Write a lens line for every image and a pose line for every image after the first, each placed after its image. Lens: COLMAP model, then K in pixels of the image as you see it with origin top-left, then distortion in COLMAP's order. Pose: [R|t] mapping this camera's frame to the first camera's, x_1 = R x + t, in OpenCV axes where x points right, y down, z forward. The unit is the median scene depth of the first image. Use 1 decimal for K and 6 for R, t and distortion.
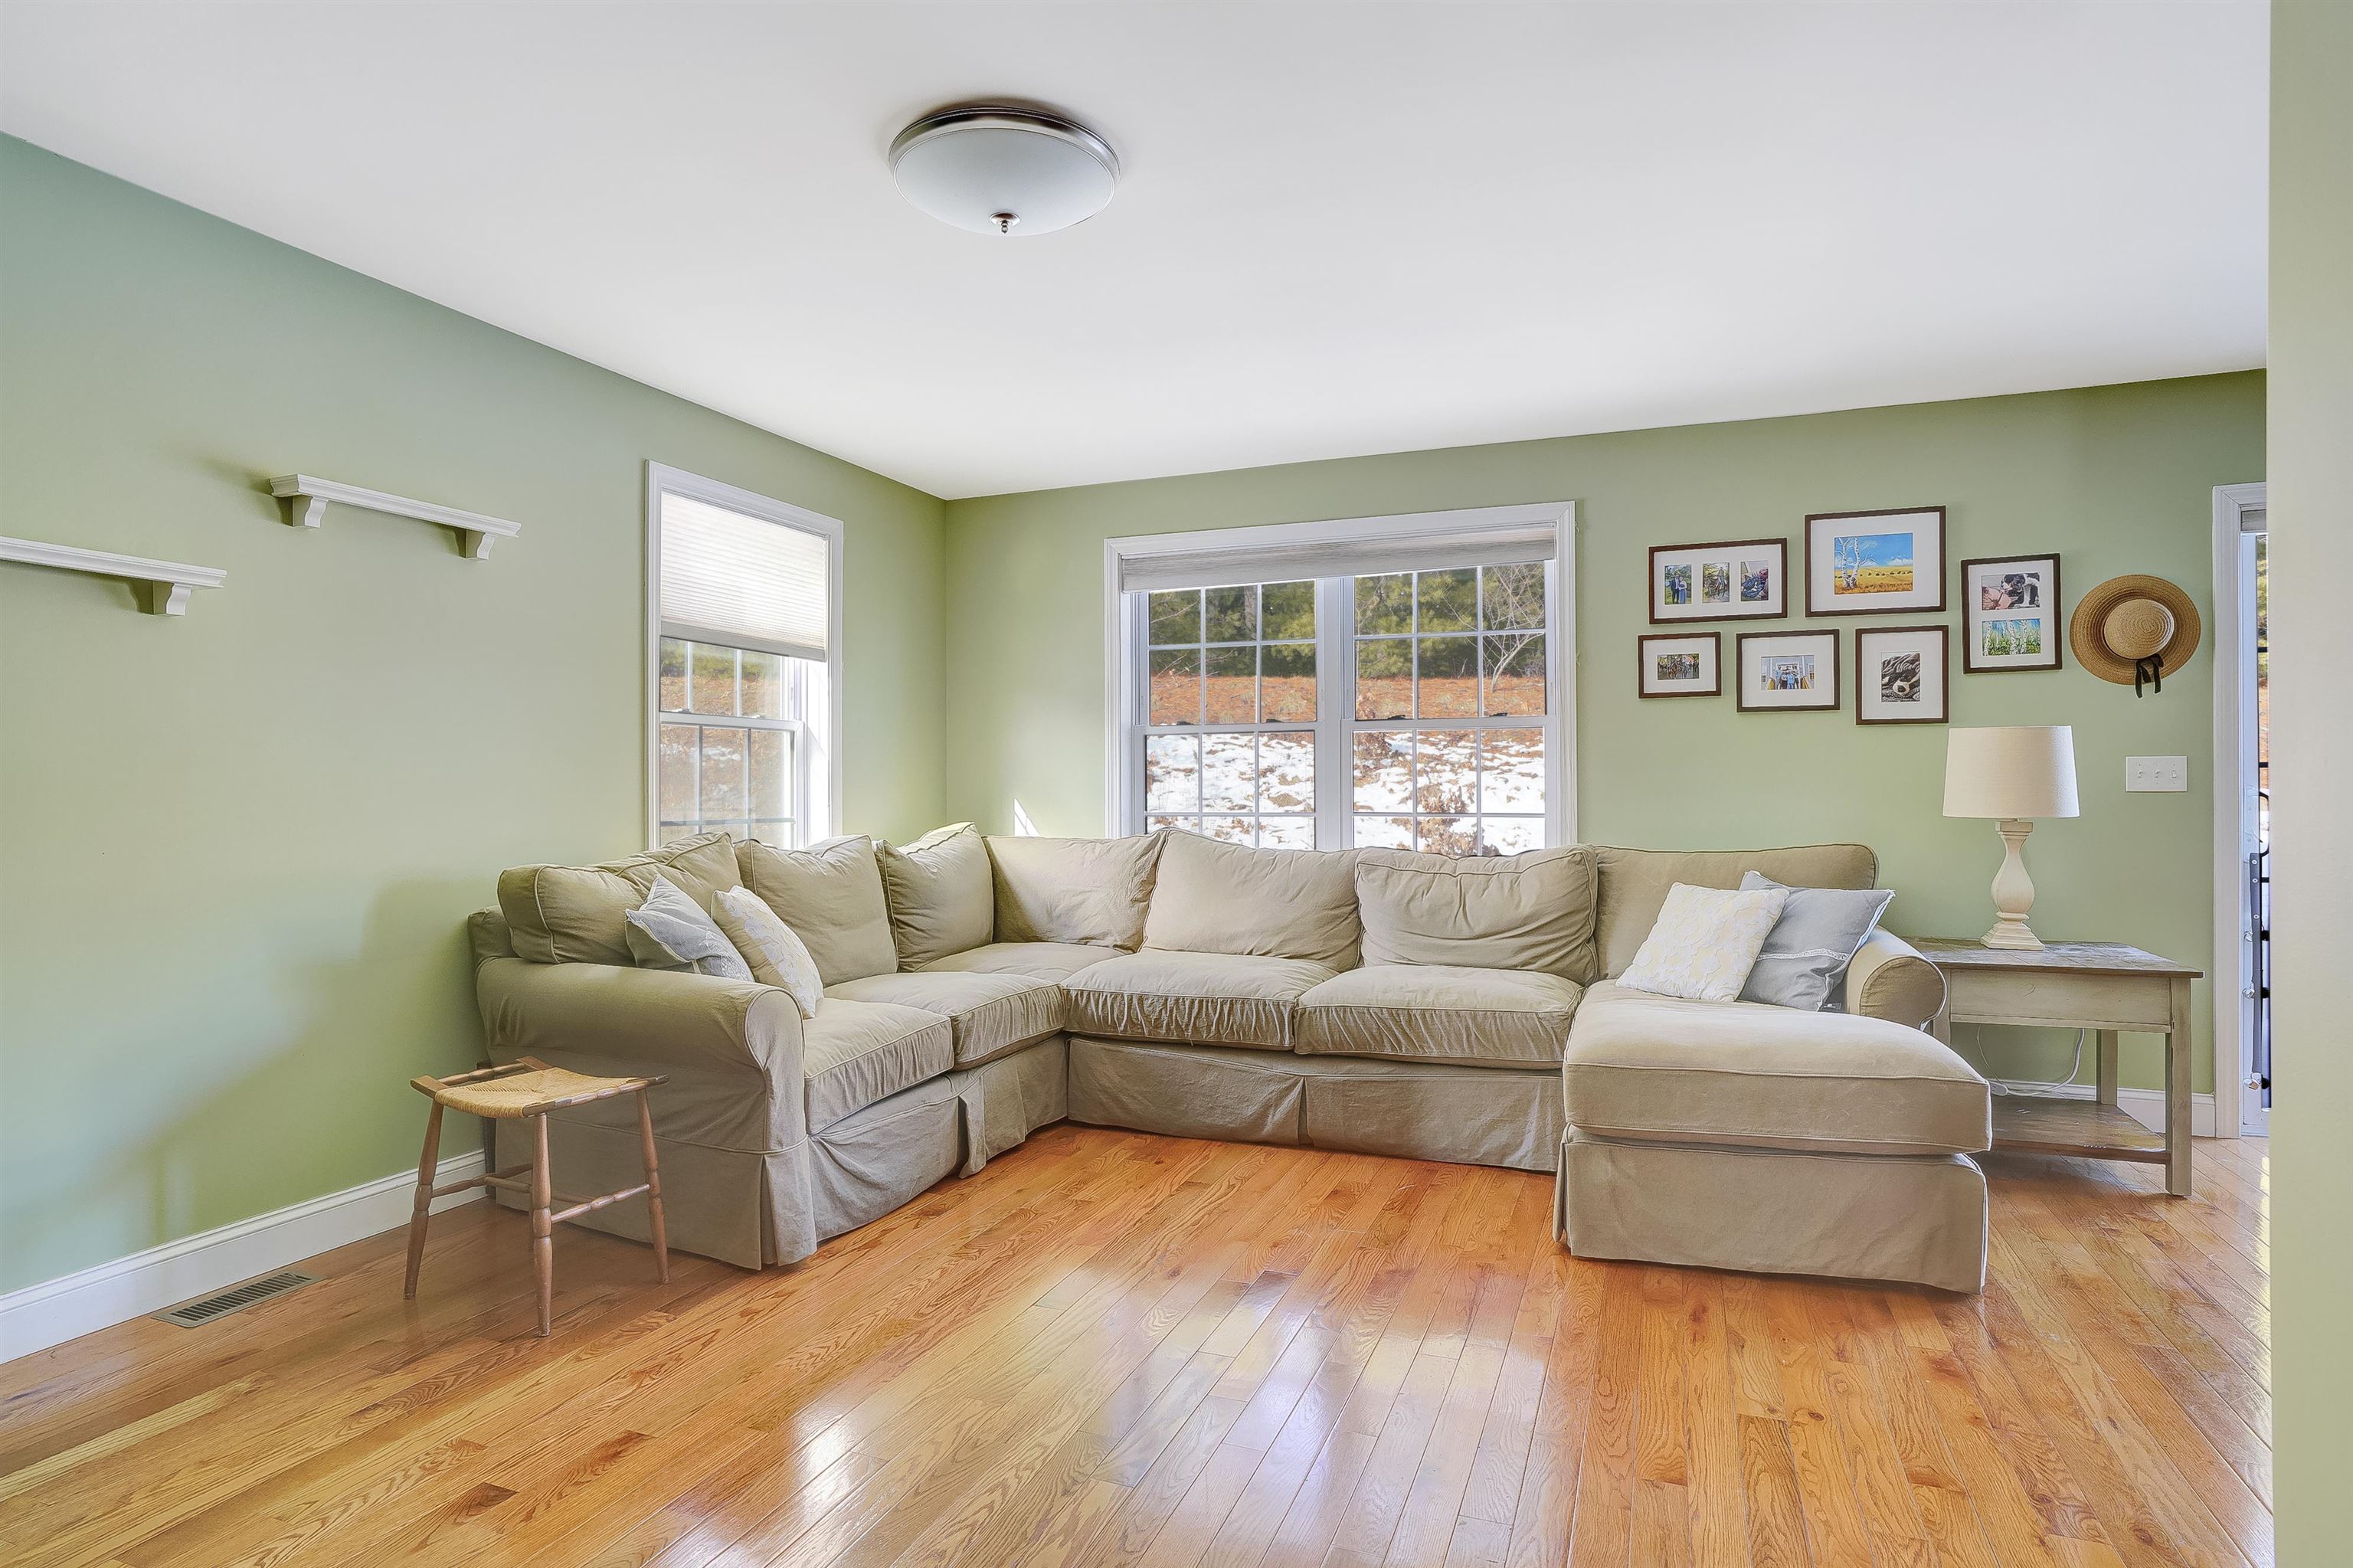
lens RADIAL K [[1256.2, 0, 1184.6], [0, 1256.2, 780.7], [0, 0, 1]] dist [-0.027854, 0.008714]
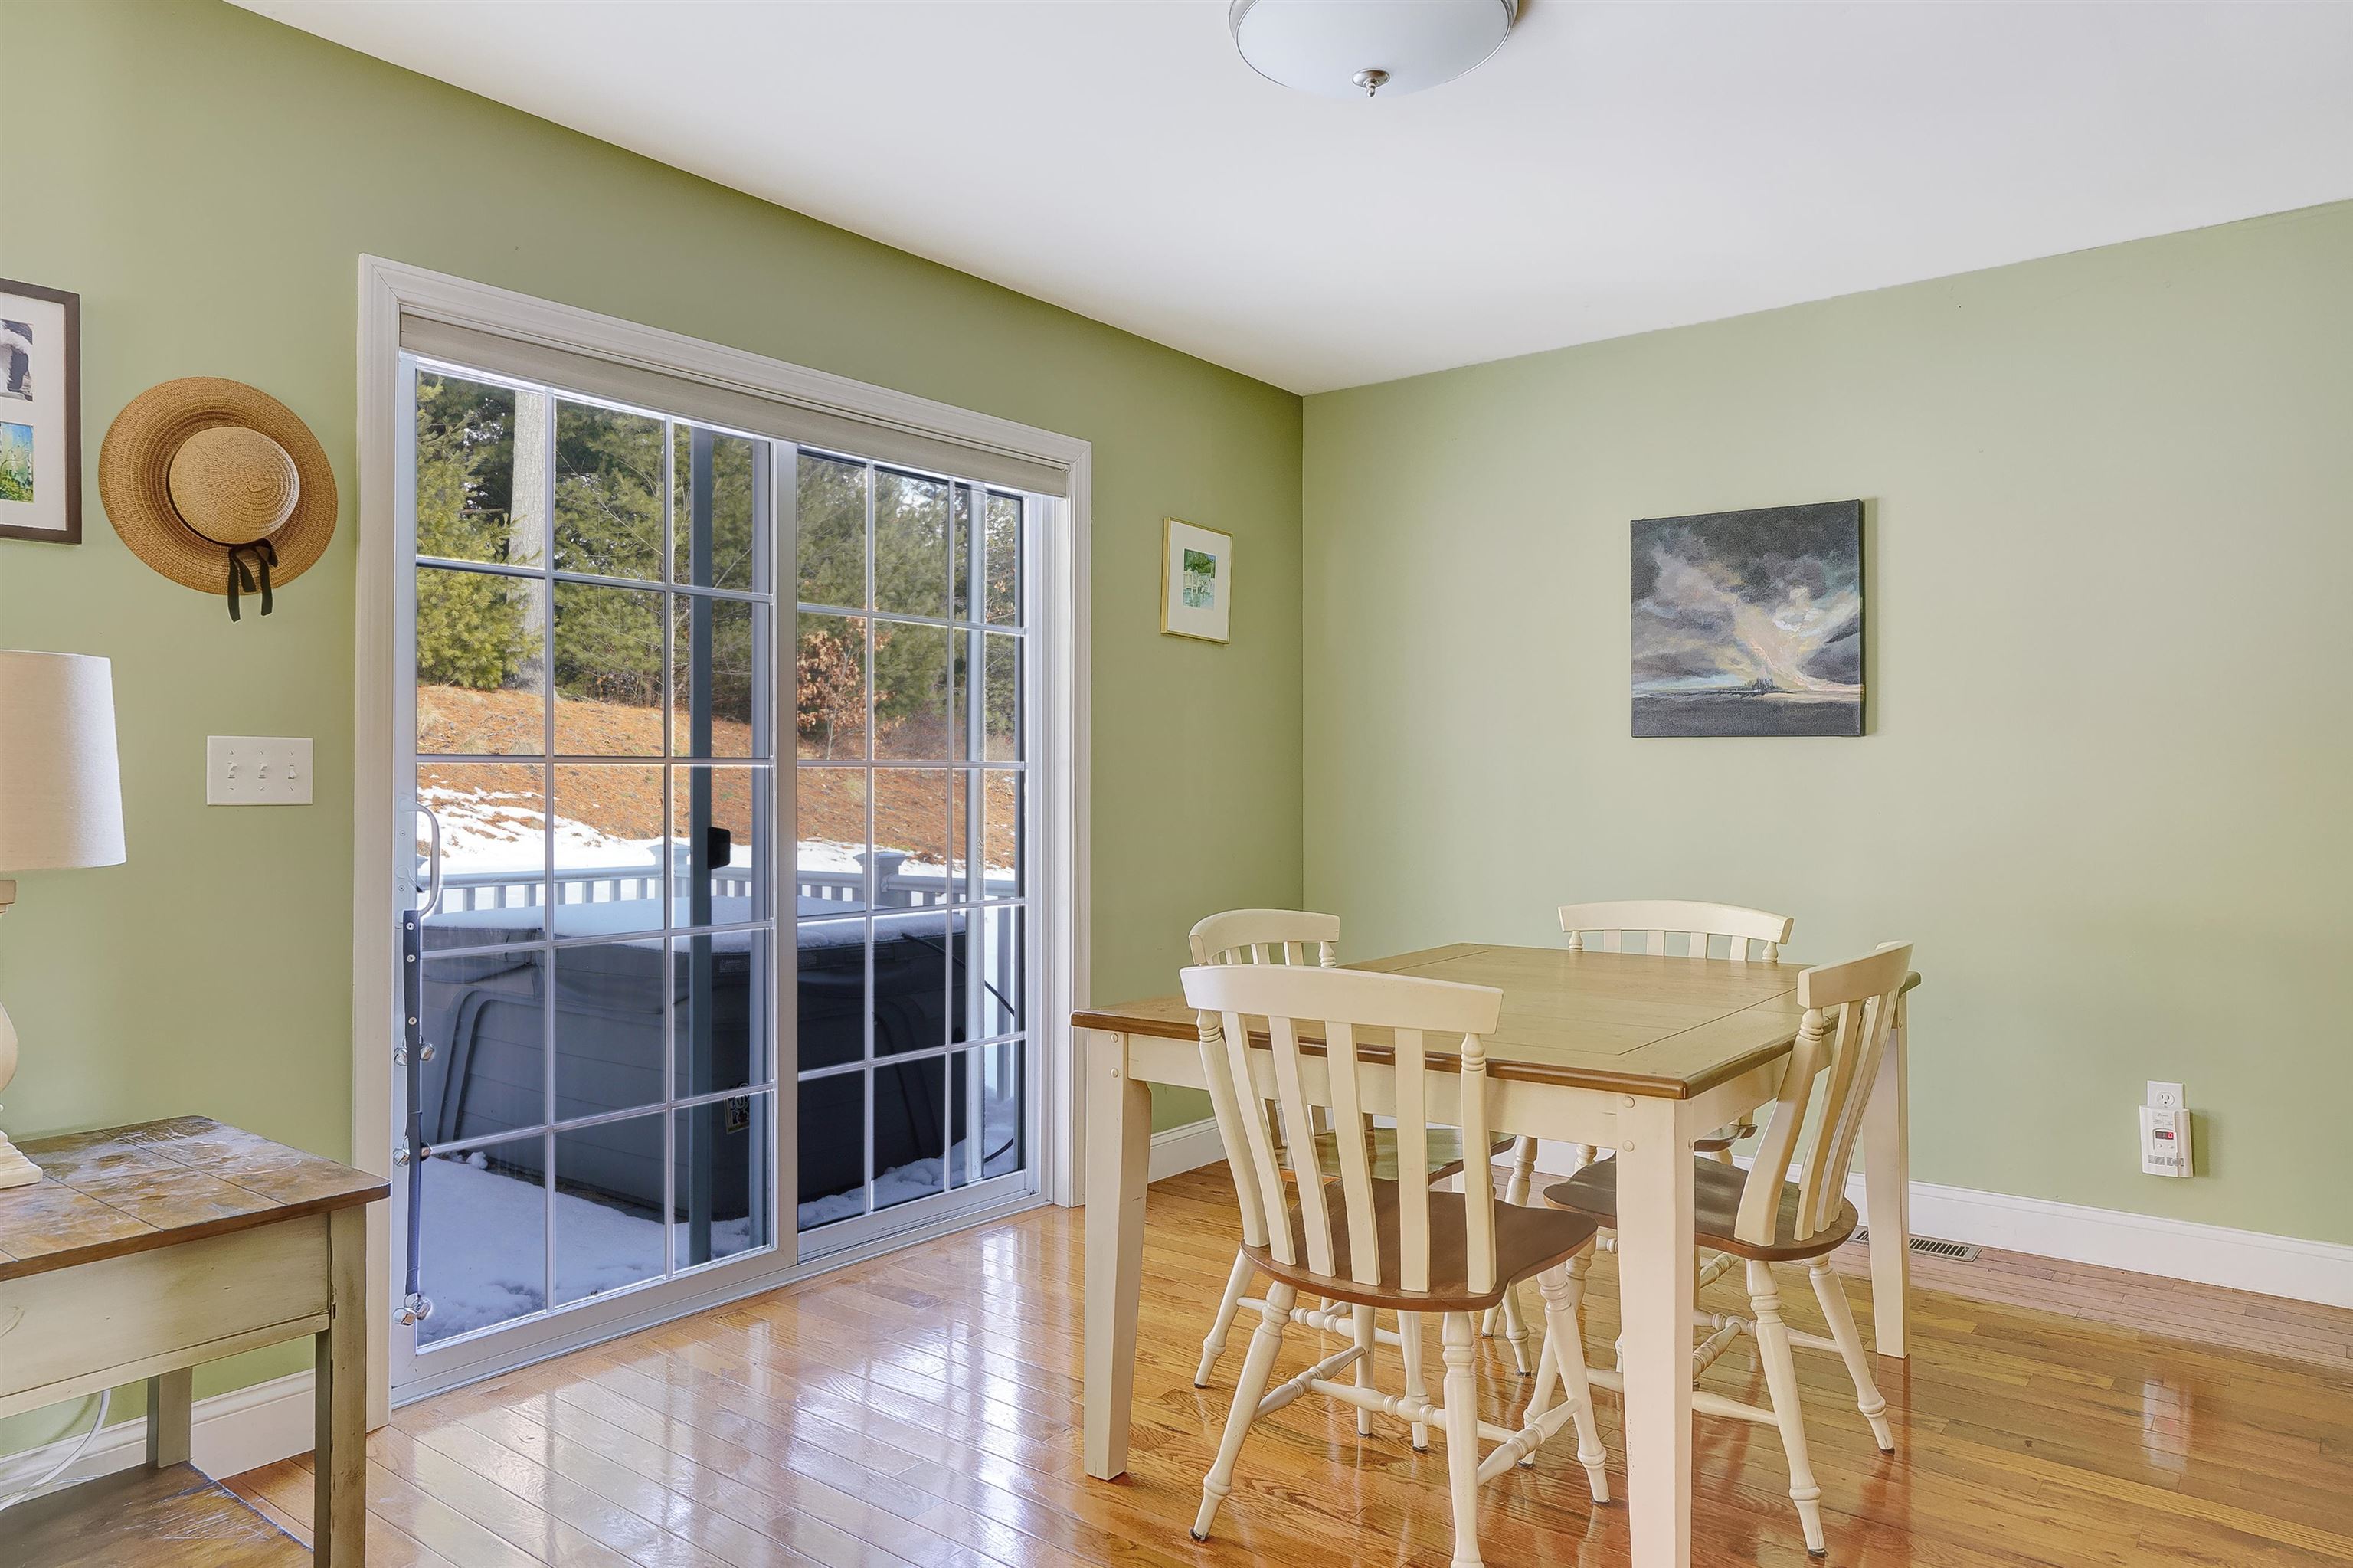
lens RADIAL K [[1504.8, 0, 1153.0], [0, 1504.8, 784.8], [0, 0, 1]] dist [-0.011546, 0.006426]
pose [[0.306836, 0.006504, 0.951740, 0.287367], [-0.007432, 0.999963, -0.004438, 0.000417], [-0.951733, -0.005711, 0.306873, 0.431309]]
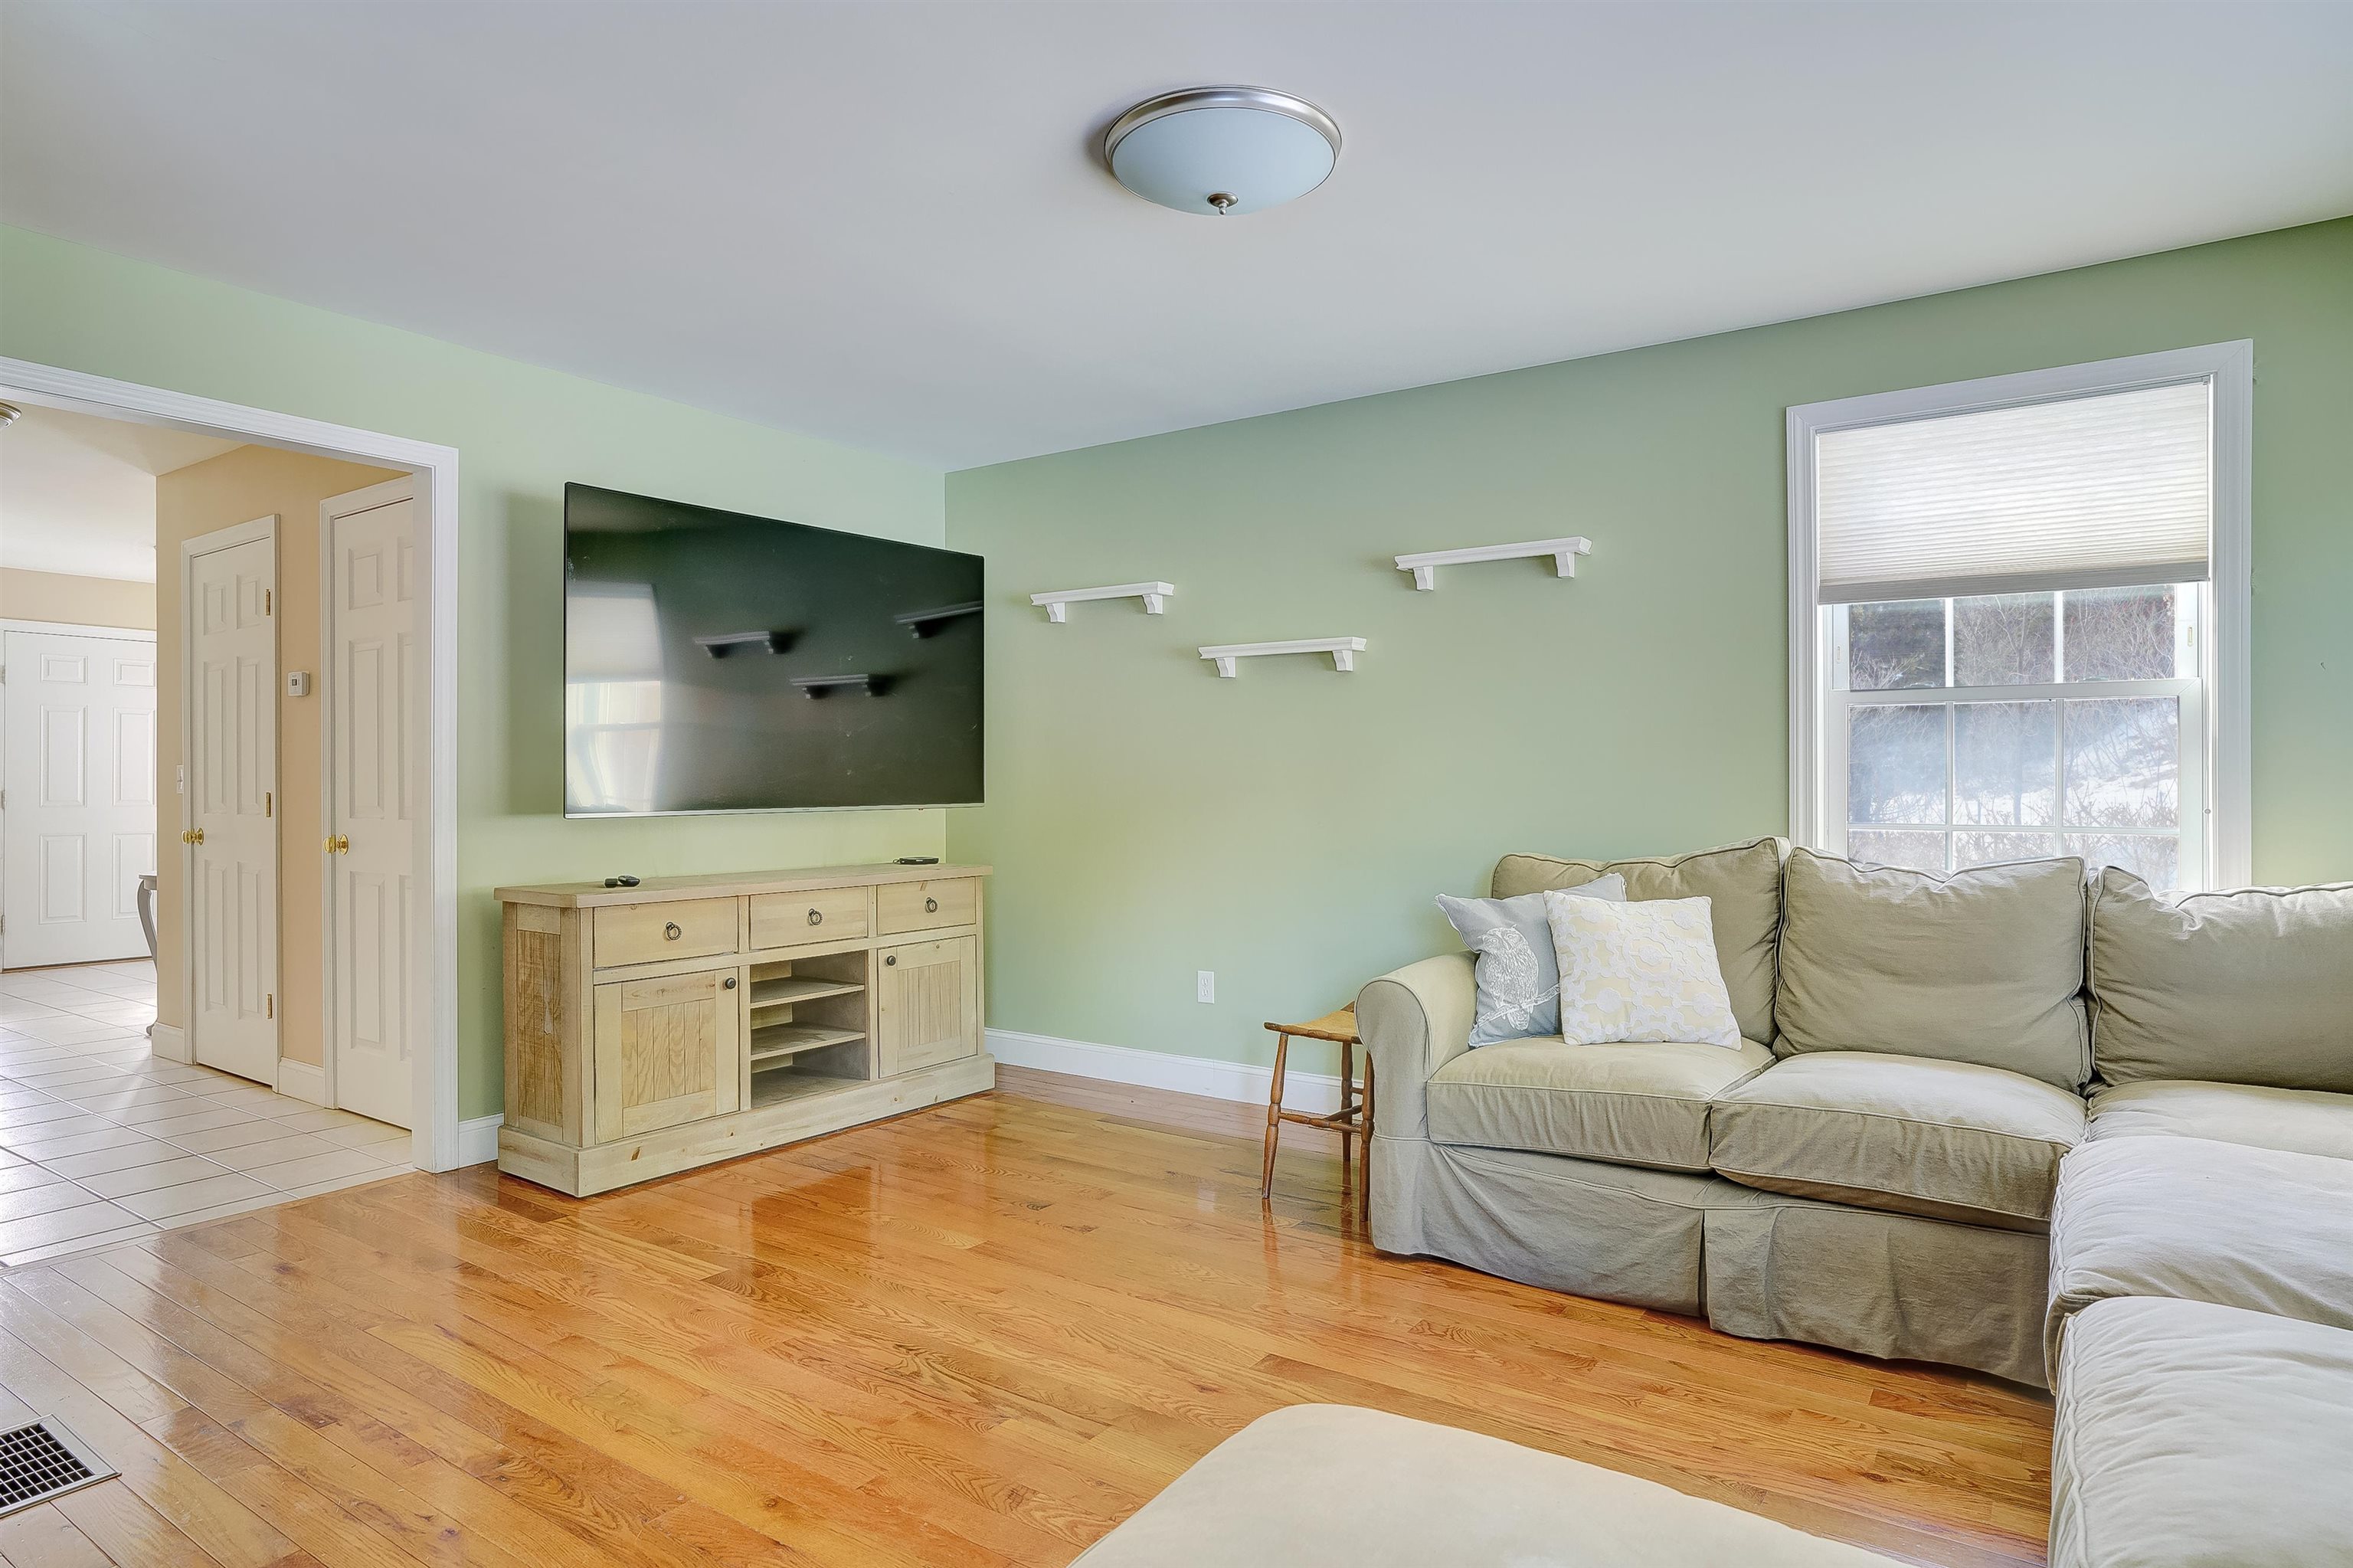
lens RADIAL K [[1338.0, 0, 1168.1], [0, 1338.0, 776.1], [0, 0, 1]] dist [-0.018146, 0.002643]
pose [[-0.234941, -0.001341, -0.972009, 0.548261], [0.009039, 0.999953, -0.003564, 0.000529], [0.971967, -0.009623, -0.234918, 0.754944]]
